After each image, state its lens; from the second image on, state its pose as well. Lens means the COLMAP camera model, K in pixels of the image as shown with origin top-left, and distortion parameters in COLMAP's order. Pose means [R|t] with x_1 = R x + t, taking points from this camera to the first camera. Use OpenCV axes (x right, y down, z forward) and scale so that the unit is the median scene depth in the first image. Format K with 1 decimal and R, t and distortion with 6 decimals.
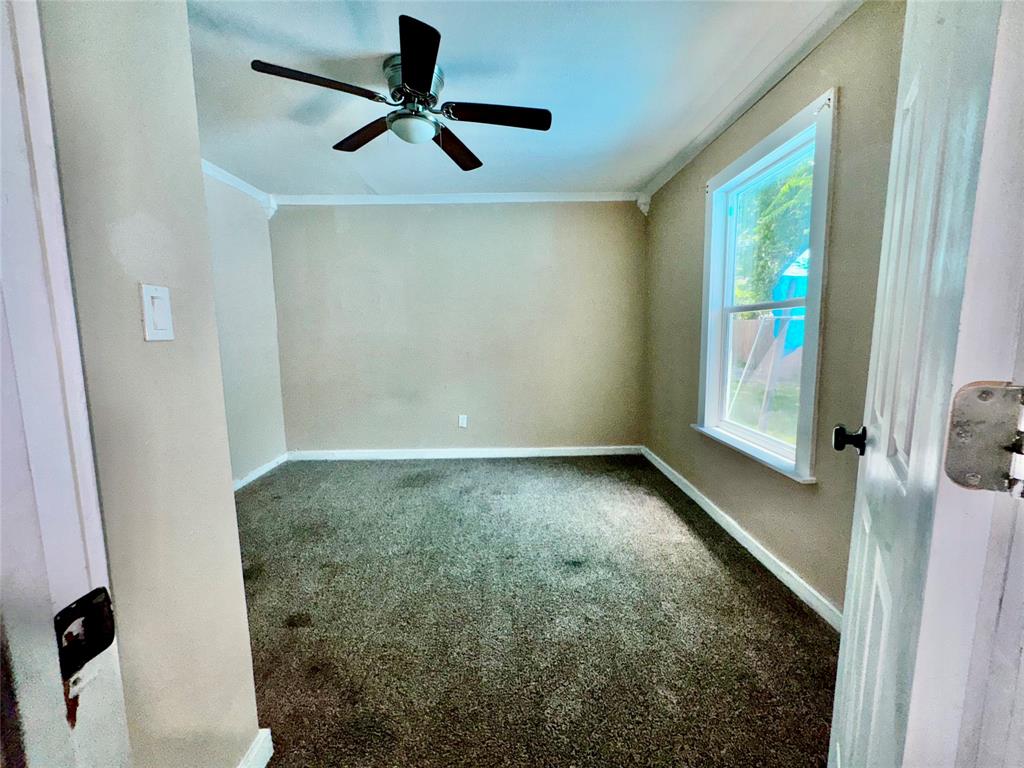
lens RADIAL K [[412.3, 0, 518.4], [0, 412.3, 388.6], [0, 0, 1]] dist [-0.003902, 0.000789]
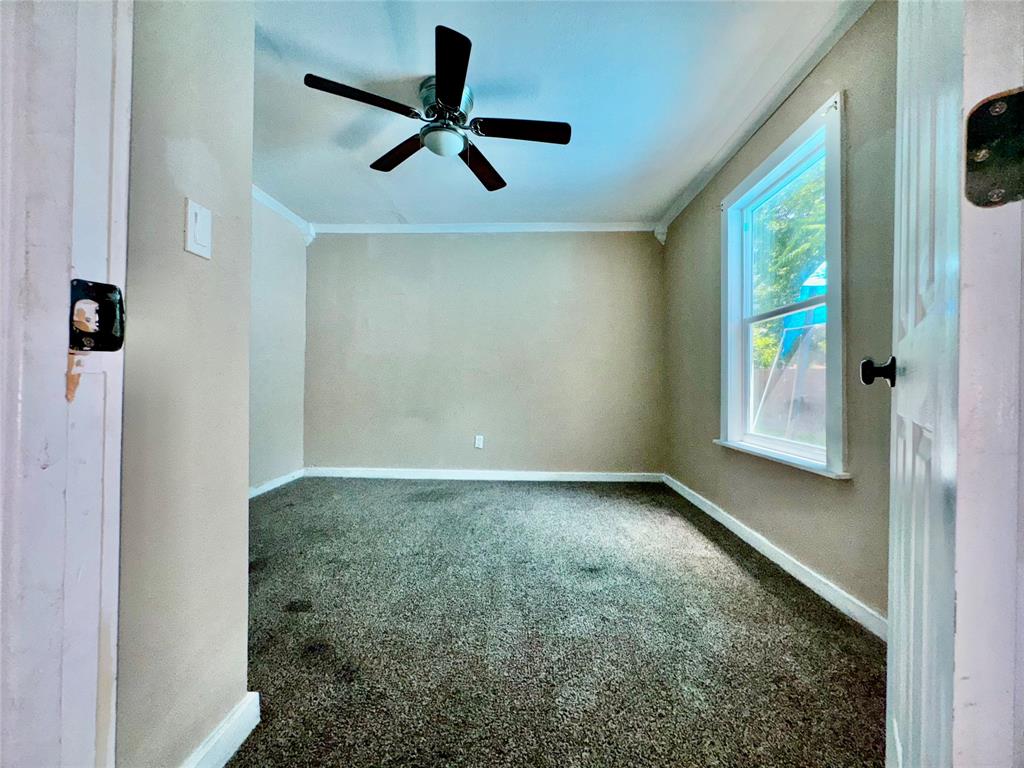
lens RADIAL K [[412.3, 0, 518.5], [0, 412.3, 386.3], [0, 0, 1]] dist [-0.003902, 0.000789]
pose [[0.998663, 0.020639, -0.047394, 0.007913], [-0.026488, 0.991636, -0.126316, 0.152255], [0.044391, 0.127402, 0.990857, 0.009966]]
